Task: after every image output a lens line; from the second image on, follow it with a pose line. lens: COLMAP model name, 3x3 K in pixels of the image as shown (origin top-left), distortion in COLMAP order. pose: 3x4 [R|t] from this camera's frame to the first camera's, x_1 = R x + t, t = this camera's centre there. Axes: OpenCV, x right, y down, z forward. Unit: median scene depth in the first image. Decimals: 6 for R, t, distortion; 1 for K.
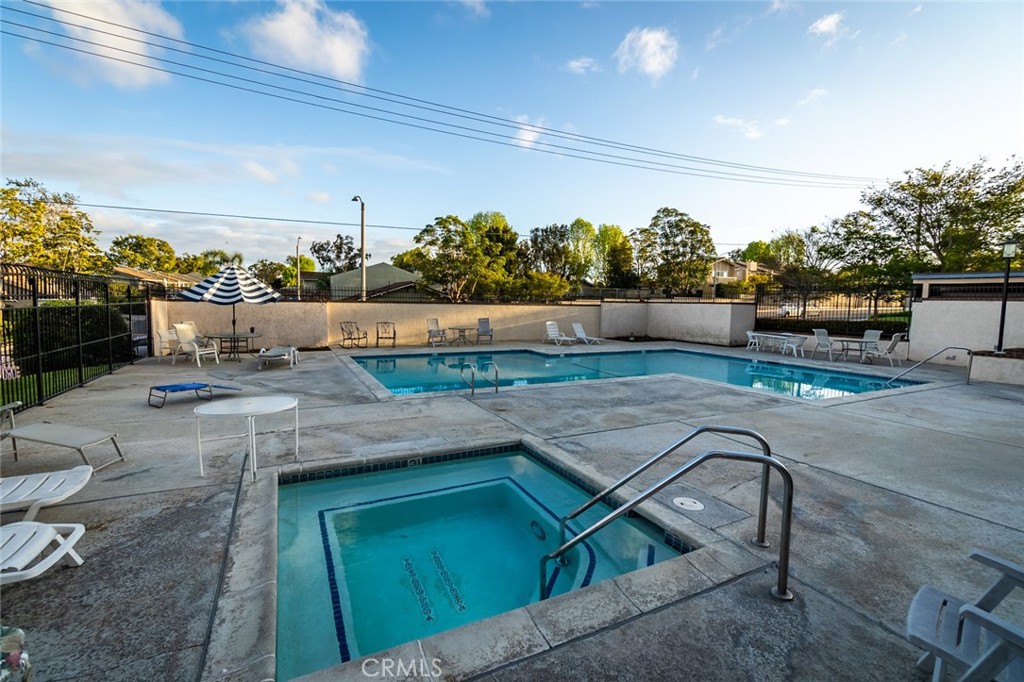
lens RADIAL K [[443.8, 0, 512.5], [0, 443.8, 330.3], [0, 0, 1]] dist [0.000925, -0.000042]
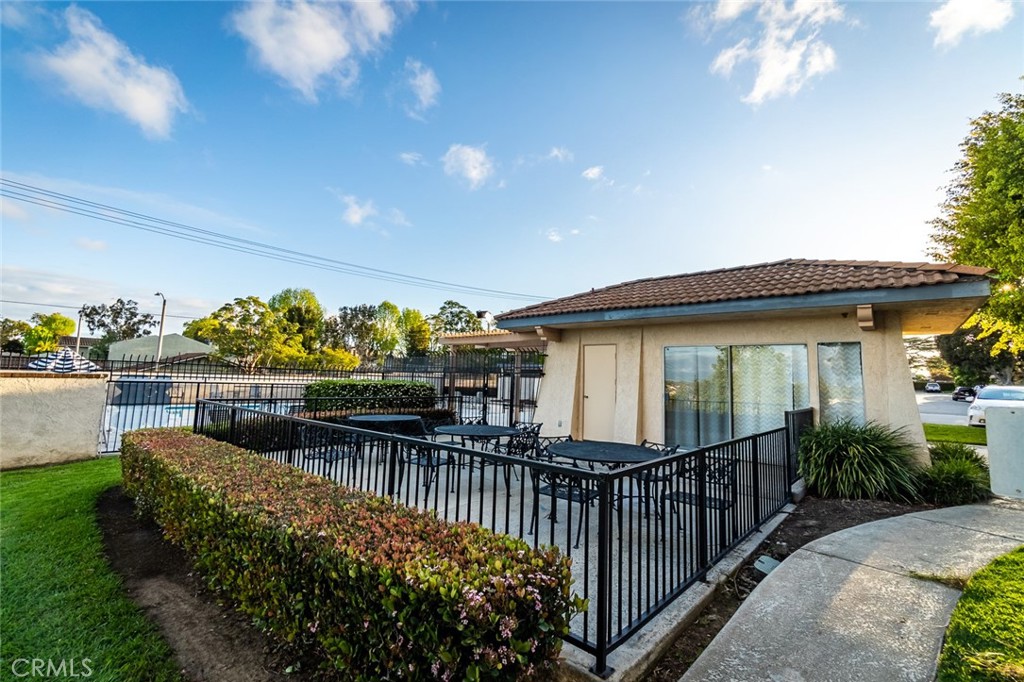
lens RADIAL K [[443.8, 0, 512.5], [0, 443.8, 330.3], [0, 0, 1]] dist [0.000925, -0.000042]
pose [[0.929298, 0.052902, 0.365522, 0.050633], [0.007468, 0.986794, -0.161805, 0.011004], [-0.369255, 0.153095, 0.916631, -0.197417]]
